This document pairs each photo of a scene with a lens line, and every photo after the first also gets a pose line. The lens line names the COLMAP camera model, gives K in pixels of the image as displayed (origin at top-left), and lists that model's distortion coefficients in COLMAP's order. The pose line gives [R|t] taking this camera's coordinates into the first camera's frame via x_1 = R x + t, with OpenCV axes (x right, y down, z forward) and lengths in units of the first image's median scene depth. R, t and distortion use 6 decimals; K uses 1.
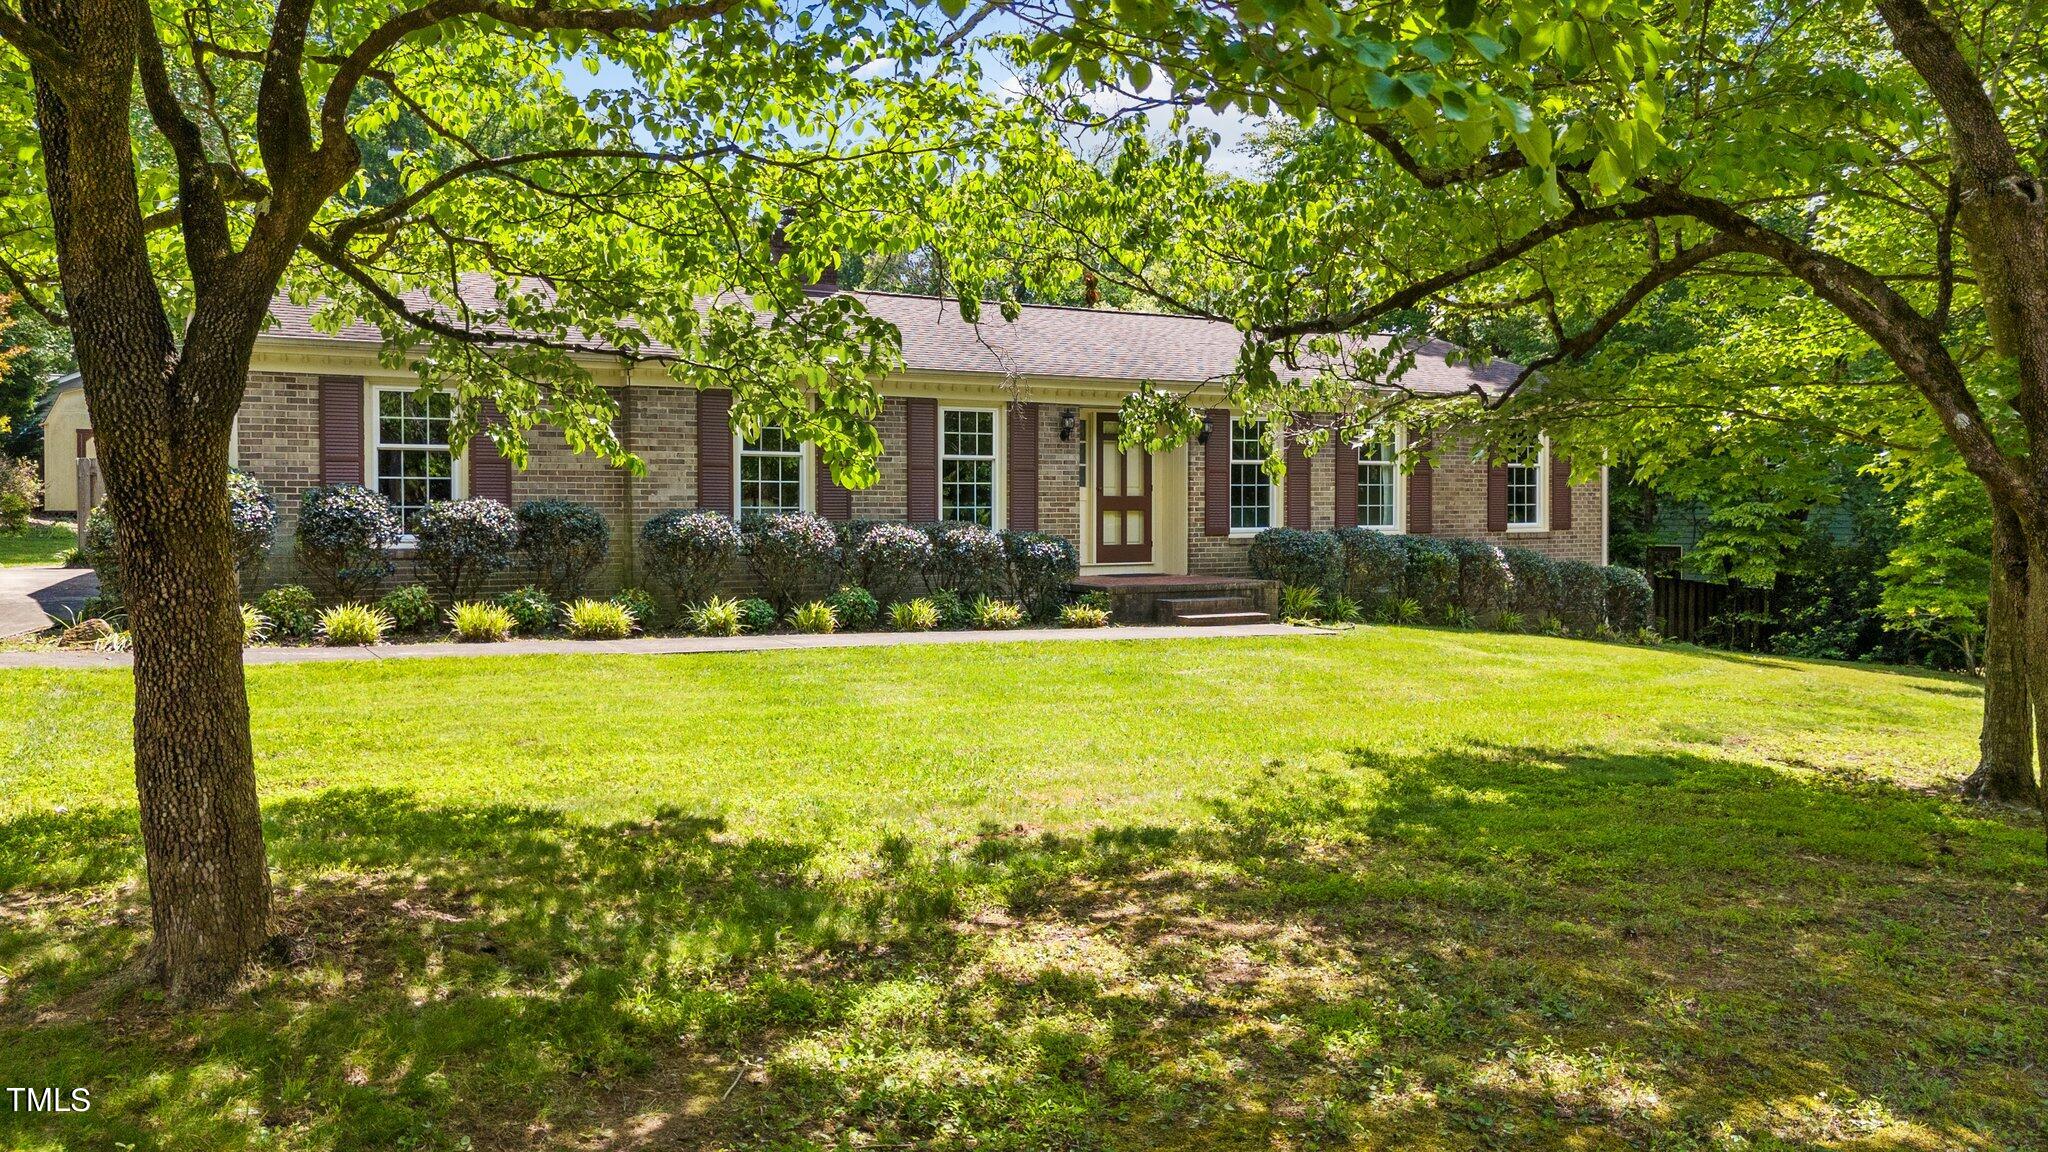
lens RADIAL K [[1504.3, 0, 1022.8], [0, 1504.3, 575.2], [0, 0, 1]] dist [0.053557, -0.024425]
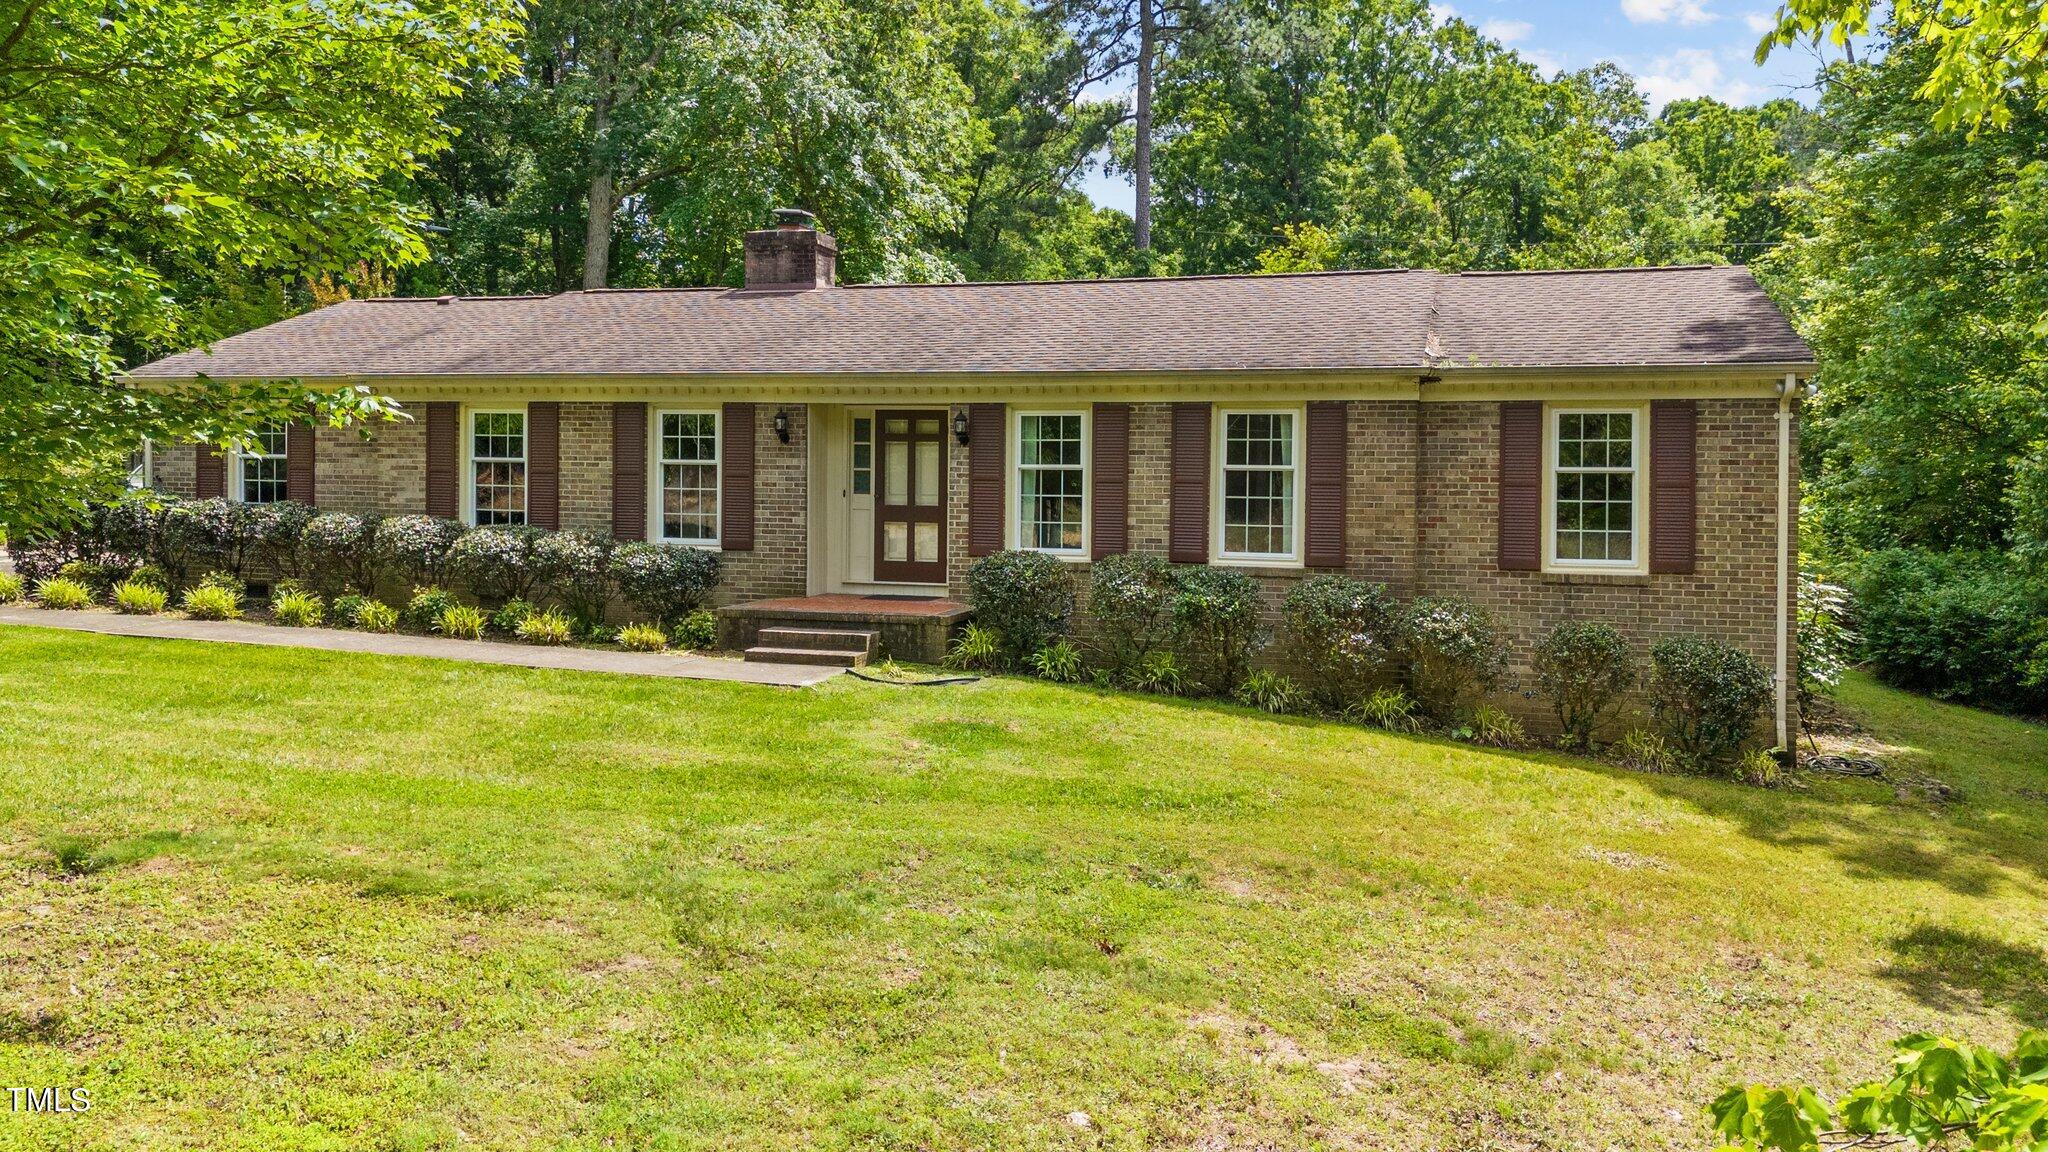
lens RADIAL K [[1504.3, 0, 1023.7], [0, 1504.3, 568.4], [0, 0, 1]] dist [0.053557, -0.024425]
pose [[0.665316, 0.040949, -0.745438, 0.756402], [-0.056296, 0.998404, 0.004600, -0.024343], [0.744437, 0.038905, 0.666559, 0.468438]]
